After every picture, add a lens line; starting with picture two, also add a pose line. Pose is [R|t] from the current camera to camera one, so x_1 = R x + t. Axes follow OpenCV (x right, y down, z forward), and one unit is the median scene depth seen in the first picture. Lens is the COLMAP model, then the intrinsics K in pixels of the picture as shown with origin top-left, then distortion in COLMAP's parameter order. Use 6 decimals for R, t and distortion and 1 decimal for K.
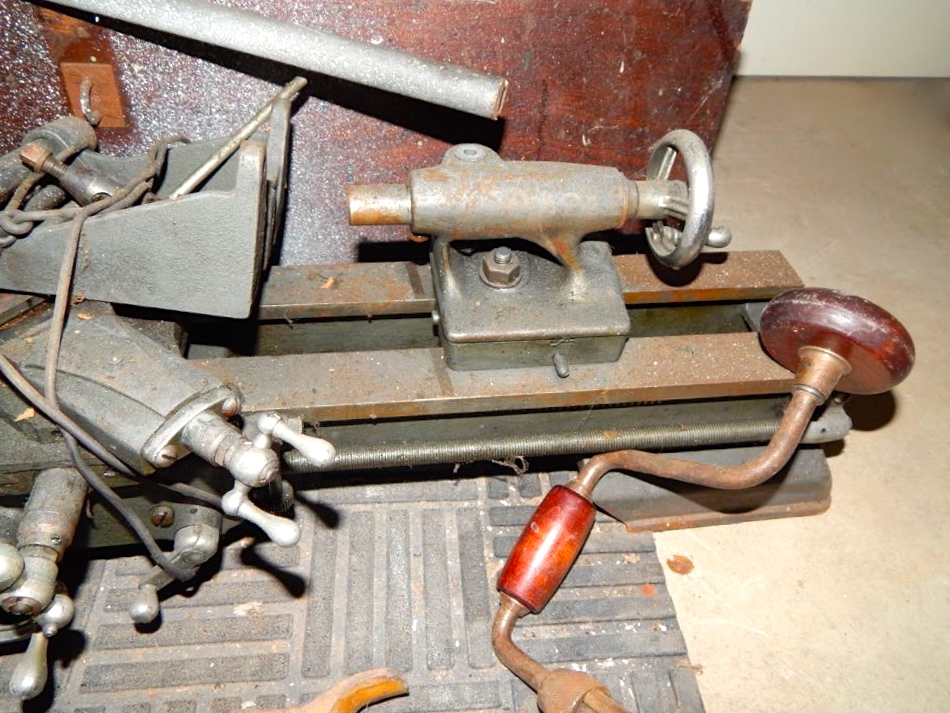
lens RADIAL K [[713.7, 0, 478.9], [0, 713.7, 353.0], [0, 0, 1]] dist [-0.005306, -0.002909]
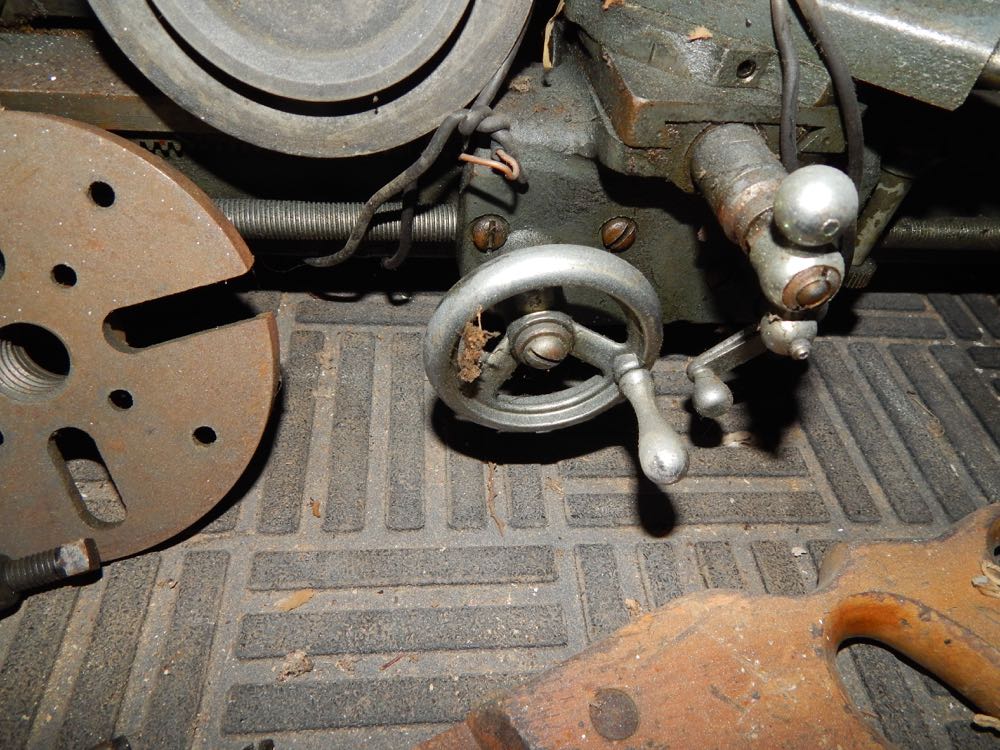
lens RADIAL K [[719.0, 0, 499.0], [0, 719.0, 374.9], [0, 0, 1]] dist [0.010362, -0.015476]
pose [[0.998659, 0.042292, 0.029874, -0.599311], [-0.043760, 0.997774, 0.050327, 0.263780], [-0.027679, -0.051566, 0.998286, 0.256410]]
